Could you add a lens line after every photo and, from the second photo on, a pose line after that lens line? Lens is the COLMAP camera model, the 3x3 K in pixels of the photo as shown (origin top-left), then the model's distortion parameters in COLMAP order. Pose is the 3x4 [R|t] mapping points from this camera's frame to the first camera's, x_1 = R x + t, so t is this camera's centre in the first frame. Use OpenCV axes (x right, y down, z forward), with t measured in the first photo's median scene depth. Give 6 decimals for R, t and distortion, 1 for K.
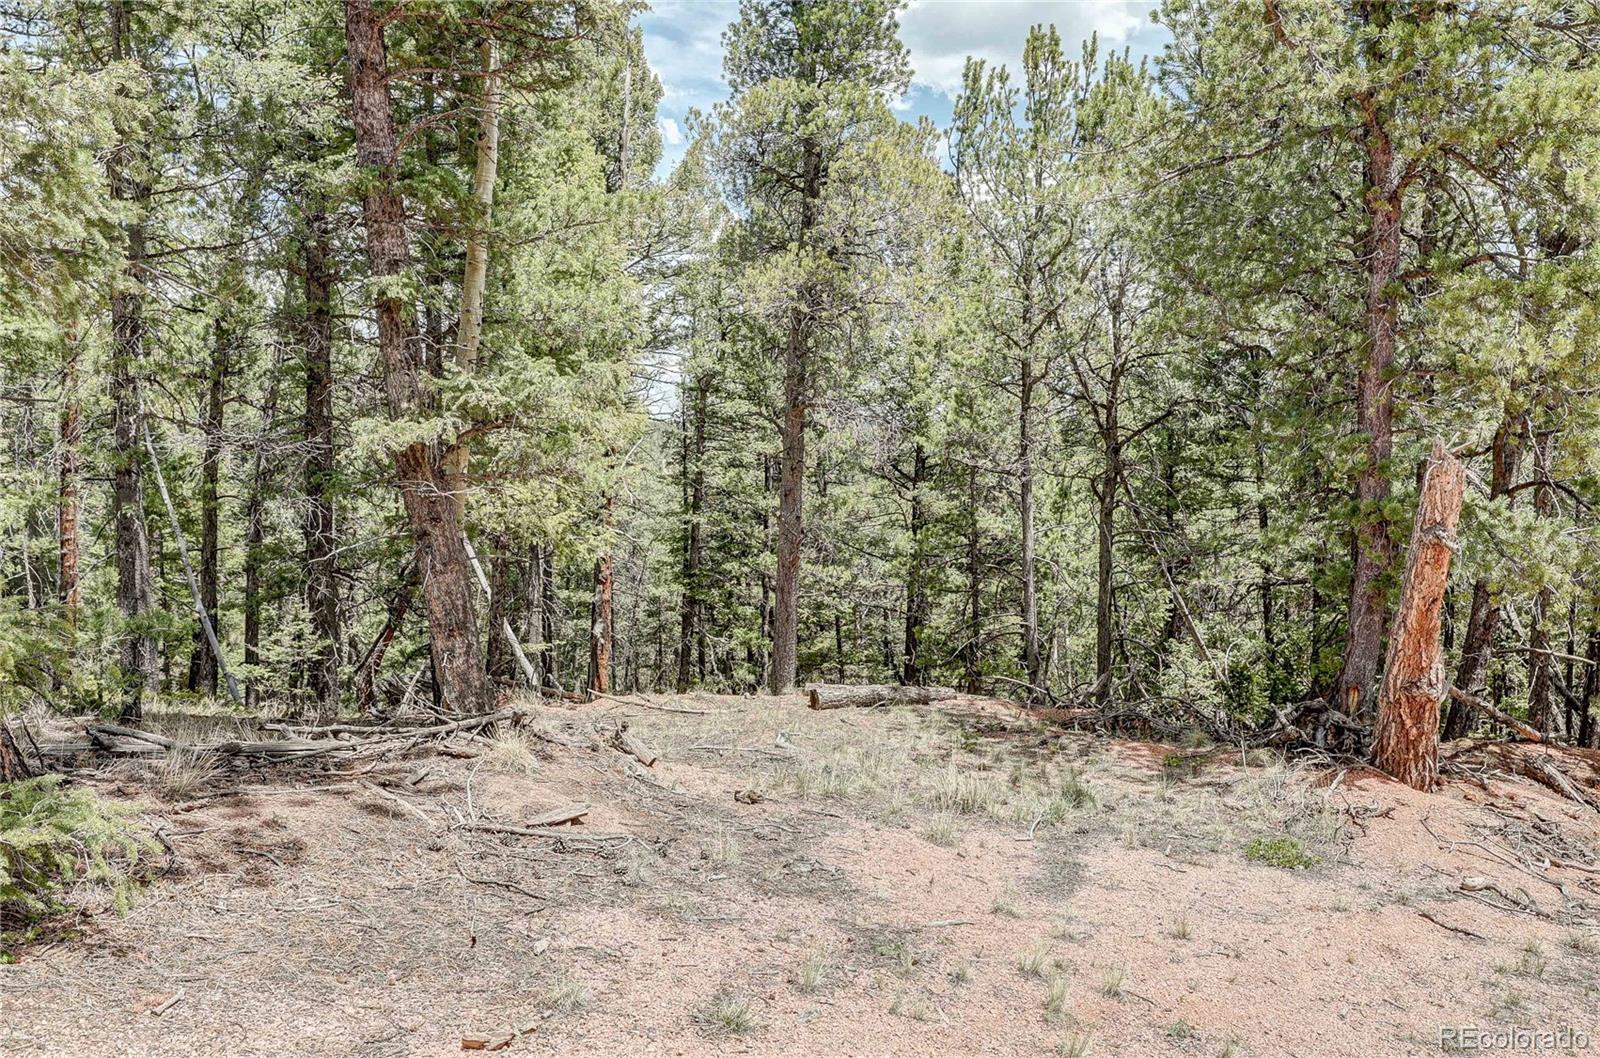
lens RADIAL K [[1219.5, 0, 800.0], [0, 1219.5, 529.0], [0, 0, 1]] dist [0.002247, 0.001212]
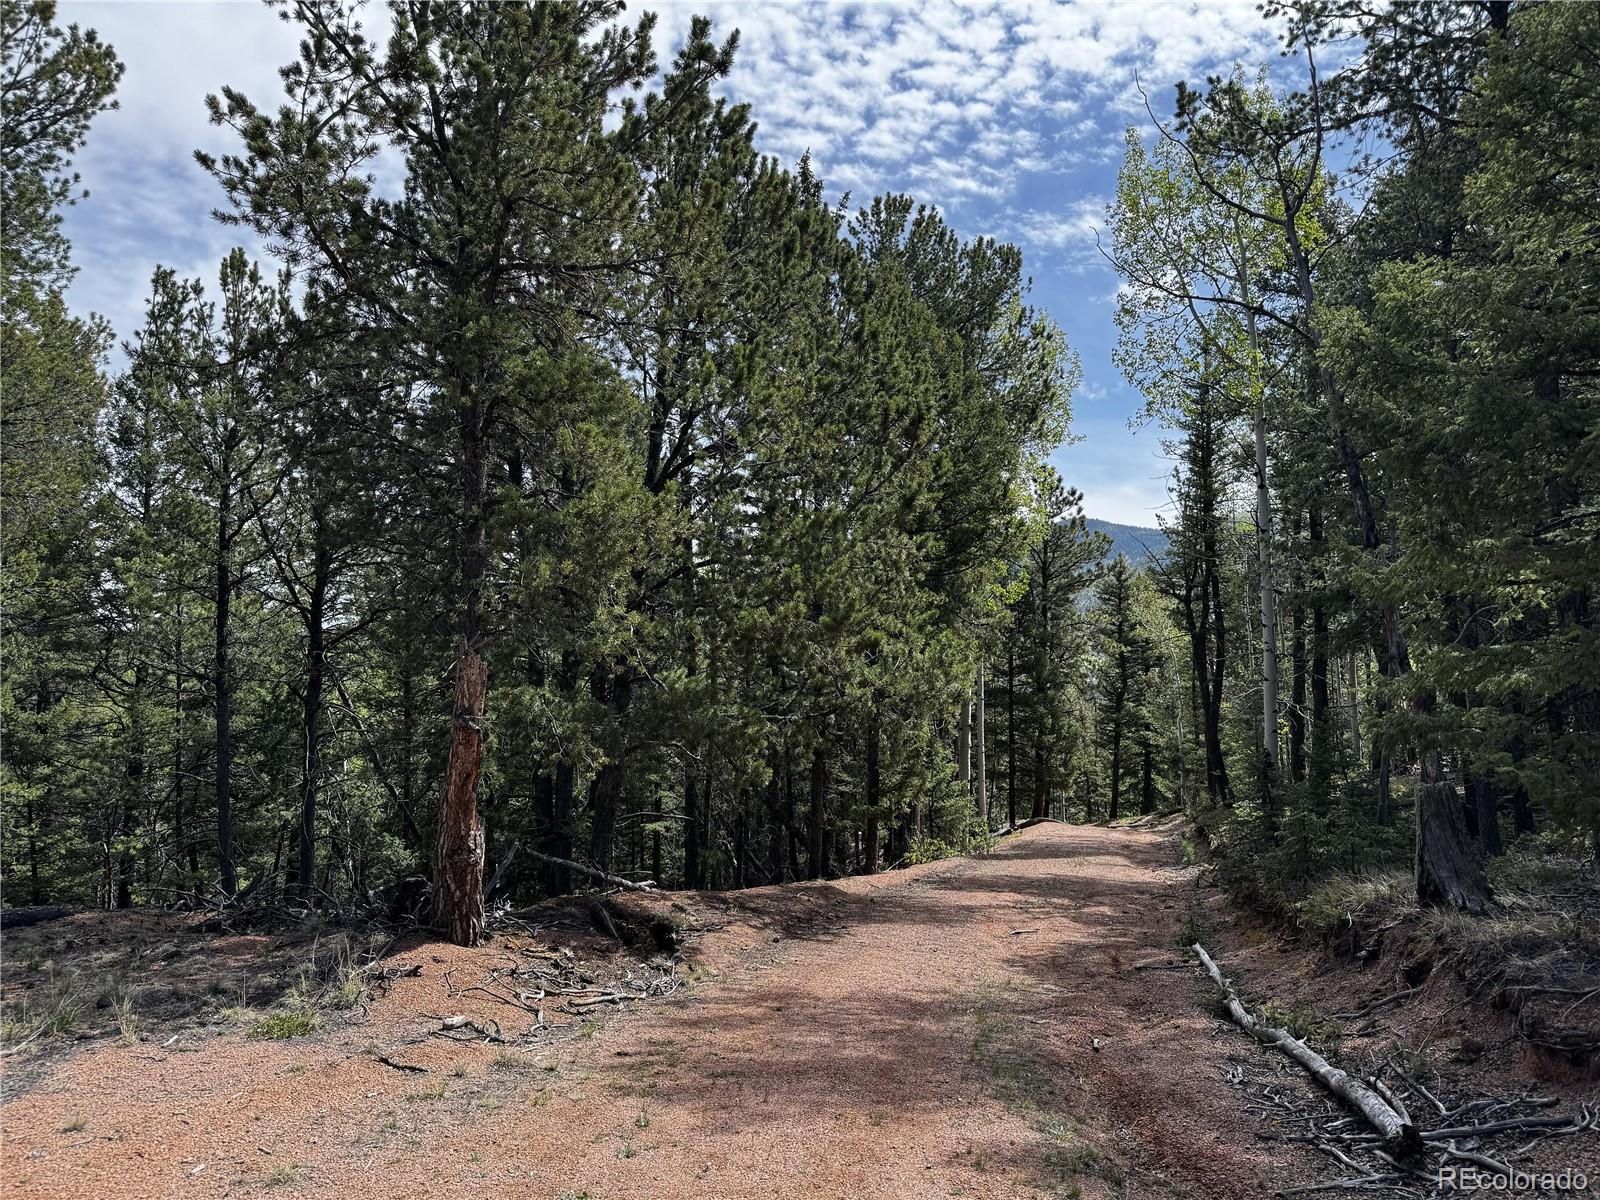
lens RADIAL K [[1132.6, 0, 800.0], [0, 1132.6, 600.0], [0, 0, 1]] dist [0.001474, 0.000487]
pose [[0.846068, 0.027392, 0.532371, 0.158175], [0.035488, 0.993569, -0.107520, 0.014726], [-0.531892, 0.109862, 0.839655, -0.064895]]
